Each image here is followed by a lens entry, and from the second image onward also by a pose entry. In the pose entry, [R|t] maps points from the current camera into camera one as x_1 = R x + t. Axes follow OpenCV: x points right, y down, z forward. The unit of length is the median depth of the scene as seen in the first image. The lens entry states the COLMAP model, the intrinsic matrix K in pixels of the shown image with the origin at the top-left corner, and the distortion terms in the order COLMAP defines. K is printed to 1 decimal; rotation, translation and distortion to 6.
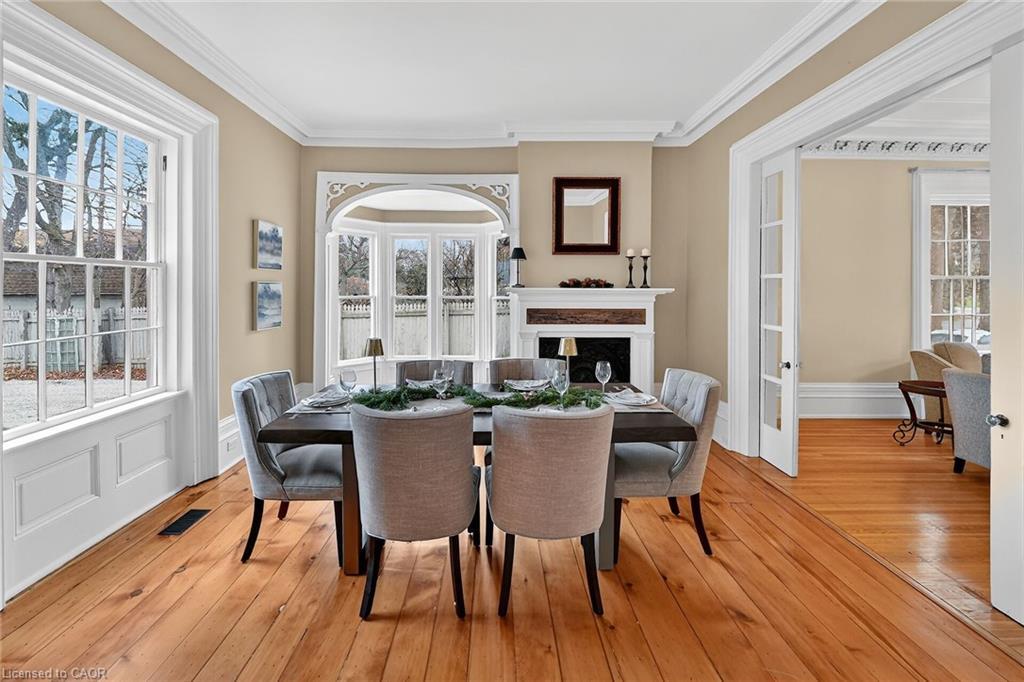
lens RADIAL K [[432.3, 0, 495.0], [0, 432.3, 299.4], [0, 0, 1]] dist [-0.001226, -0.000490]
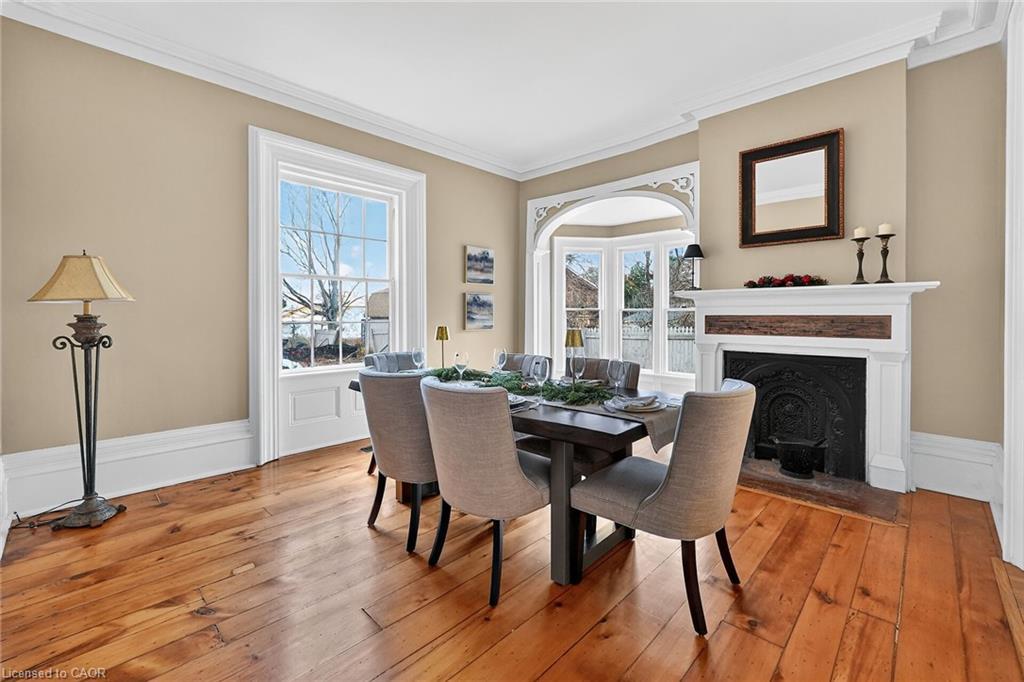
lens RADIAL K [[425.4, 0, 518.0], [0, 425.4, 321.5], [0, 0, 1]] dist [-0.001949, -0.000389]
pose [[0.730756, 0.005585, -0.682616, 0.377144], [-0.015653, 0.999841, -0.008577, 0.046335], [0.682459, 0.016953, 0.730727, 0.141742]]
